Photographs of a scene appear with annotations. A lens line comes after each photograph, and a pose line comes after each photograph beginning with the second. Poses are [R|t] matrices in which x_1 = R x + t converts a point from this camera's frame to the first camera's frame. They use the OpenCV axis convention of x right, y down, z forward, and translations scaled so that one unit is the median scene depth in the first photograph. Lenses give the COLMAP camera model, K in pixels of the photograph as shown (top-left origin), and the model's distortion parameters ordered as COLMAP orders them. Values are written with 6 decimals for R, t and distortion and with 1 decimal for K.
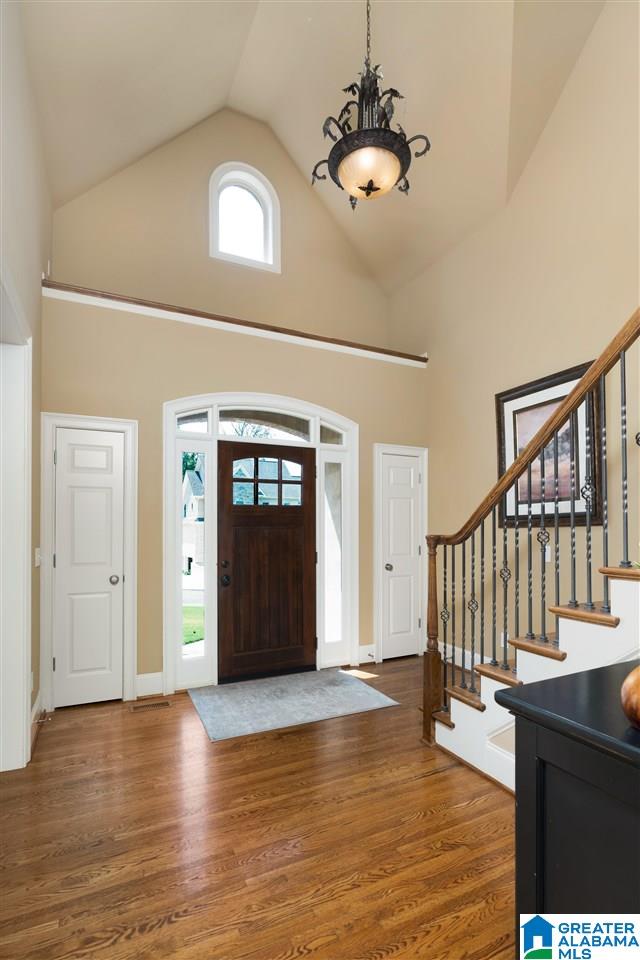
lens RADIAL K [[459.6, 0, 339.5], [0, 459.6, 517.8], [0, 0, 1]] dist [-0.001289, 0.000060]
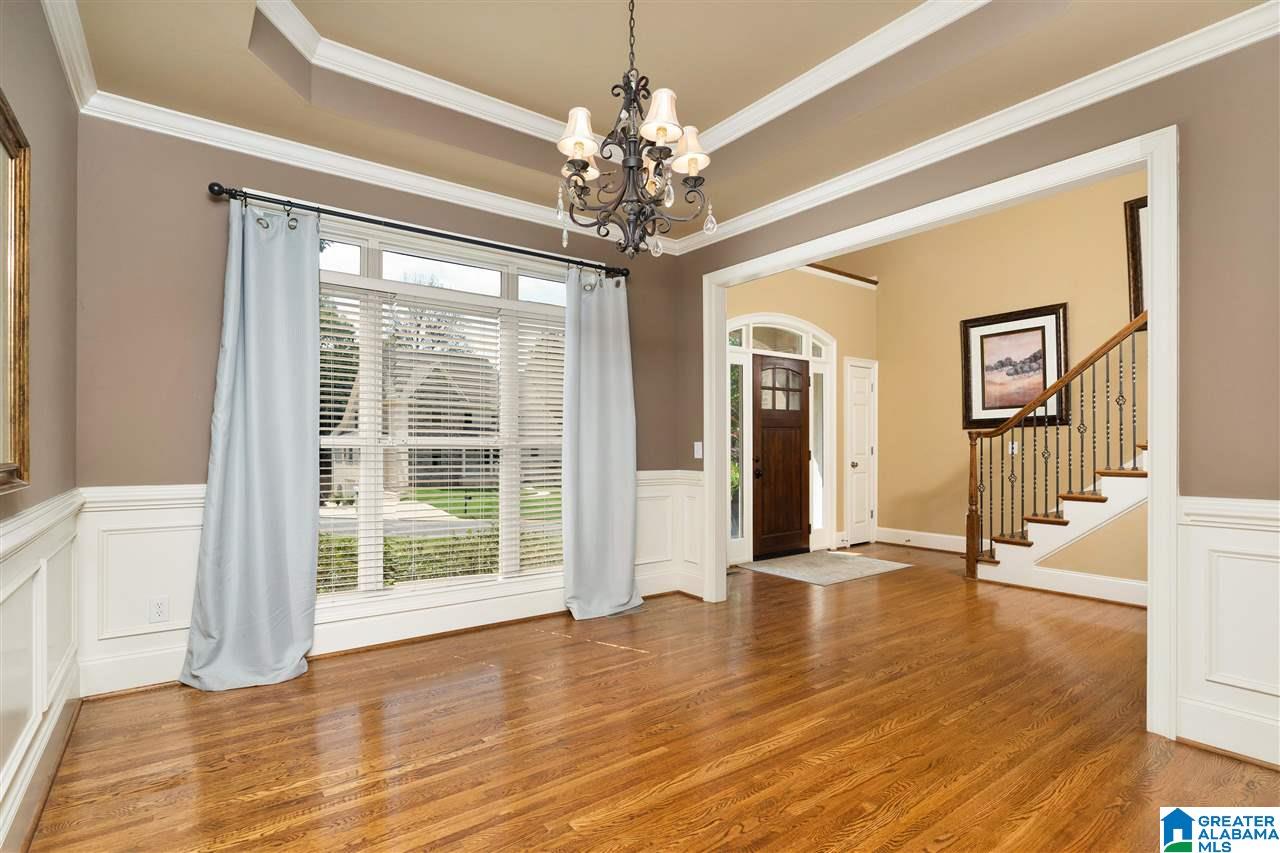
lens RADIAL K [[612.8, 0, 607.0], [0, 612.8, 430.2], [0, 0, 1]] dist [-0.001289, 0.000060]
pose [[0.990708, 0.000565, 0.136008, -0.794052], [-0.000249, 0.999997, -0.002340, 0.028345], [-0.136009, 0.002285, 0.990705, -0.478179]]
